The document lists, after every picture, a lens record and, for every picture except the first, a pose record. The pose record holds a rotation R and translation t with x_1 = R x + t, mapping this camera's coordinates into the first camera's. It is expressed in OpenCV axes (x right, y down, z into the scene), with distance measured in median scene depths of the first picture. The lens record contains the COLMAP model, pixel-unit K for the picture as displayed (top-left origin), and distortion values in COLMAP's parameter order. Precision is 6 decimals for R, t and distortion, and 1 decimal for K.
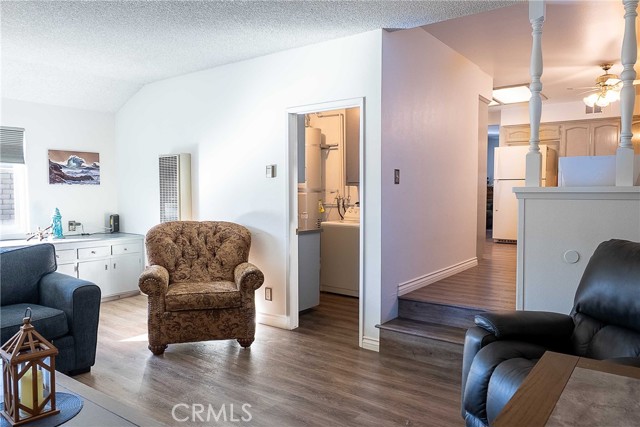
lens RADIAL K [[454.0, 0, 332.9], [0, 454.0, 214.6], [0, 0, 1]] dist [0.004214, 0.001013]
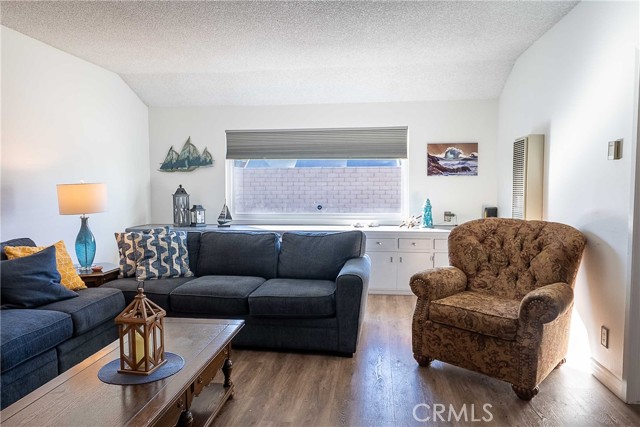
lens RADIAL K [[454.0, 0, 317.7], [0, 454.0, 214.3], [0, 0, 1]] dist [0.004214, 0.001013]
pose [[0.478626, 0.055741, -0.876248, 0.231817], [-0.039705, 0.998336, 0.041820, -0.014436], [0.877121, 0.014775, 0.480043, 0.319940]]
